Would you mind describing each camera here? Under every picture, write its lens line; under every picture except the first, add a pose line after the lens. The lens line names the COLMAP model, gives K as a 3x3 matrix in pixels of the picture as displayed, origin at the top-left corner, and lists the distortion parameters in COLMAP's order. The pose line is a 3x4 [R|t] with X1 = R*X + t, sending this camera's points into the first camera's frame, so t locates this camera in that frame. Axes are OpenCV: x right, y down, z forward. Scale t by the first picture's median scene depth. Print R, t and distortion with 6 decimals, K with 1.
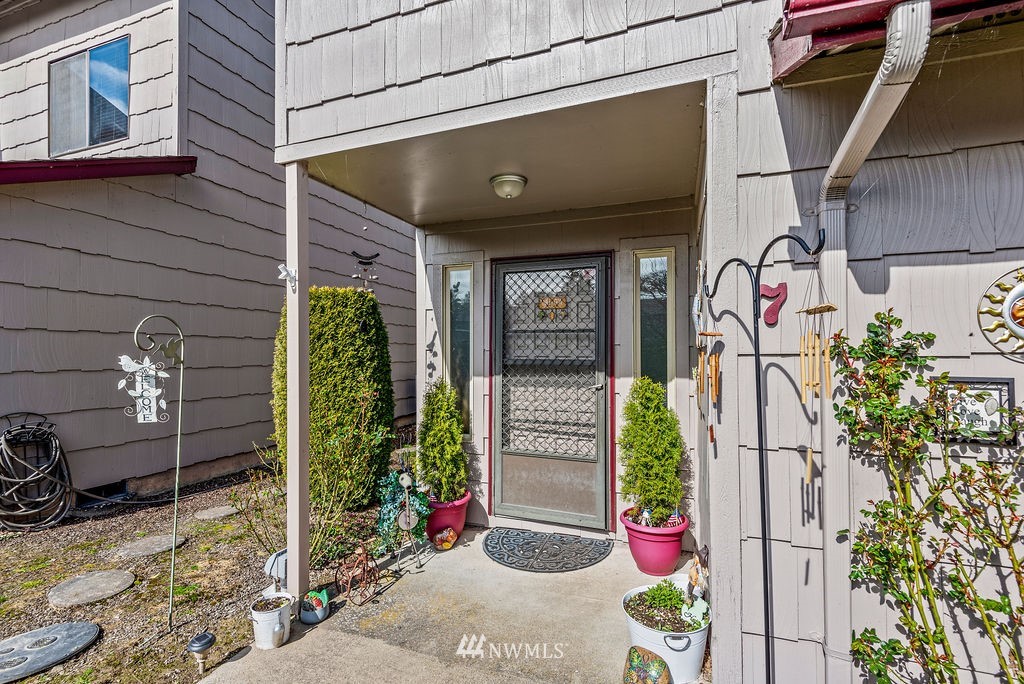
lens RADIAL K [[479.0, 0, 514.5], [0, 479.0, 347.3], [0, 0, 1]] dist [0.000955, 0.001031]
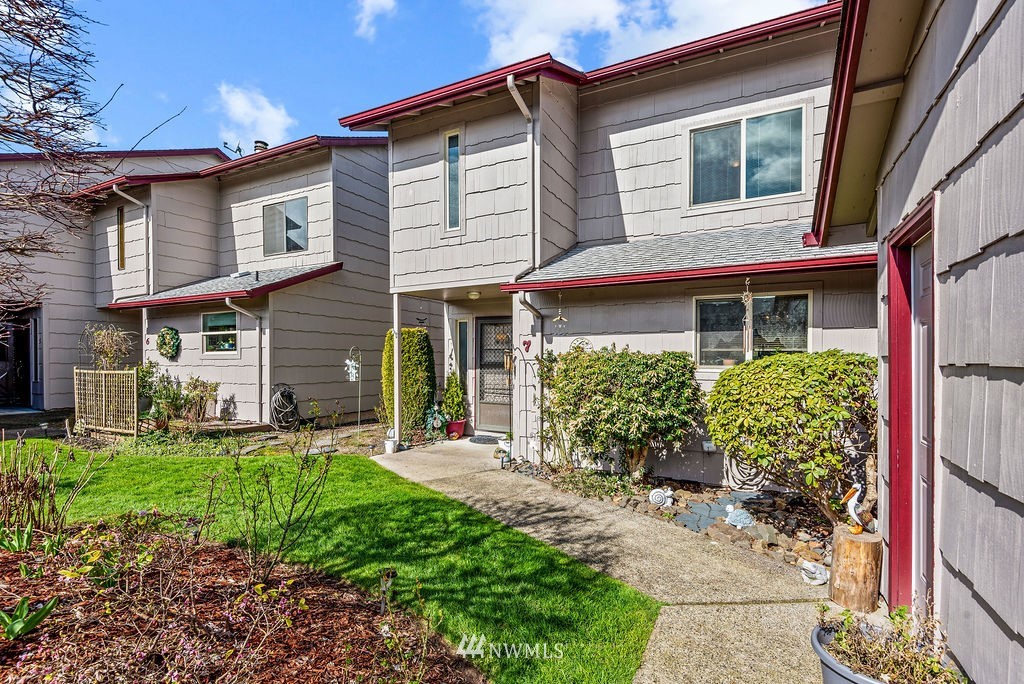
lens RADIAL K [[479.0, 0, 519.5], [0, 479.0, 367.0], [0, 0, 1]] dist [0.000955, 0.001031]
pose [[0.992954, 0.006540, -0.118319, 0.429182], [-0.003090, 0.999565, 0.029318, -0.018013], [0.118459, -0.028746, 0.992543, -1.236888]]
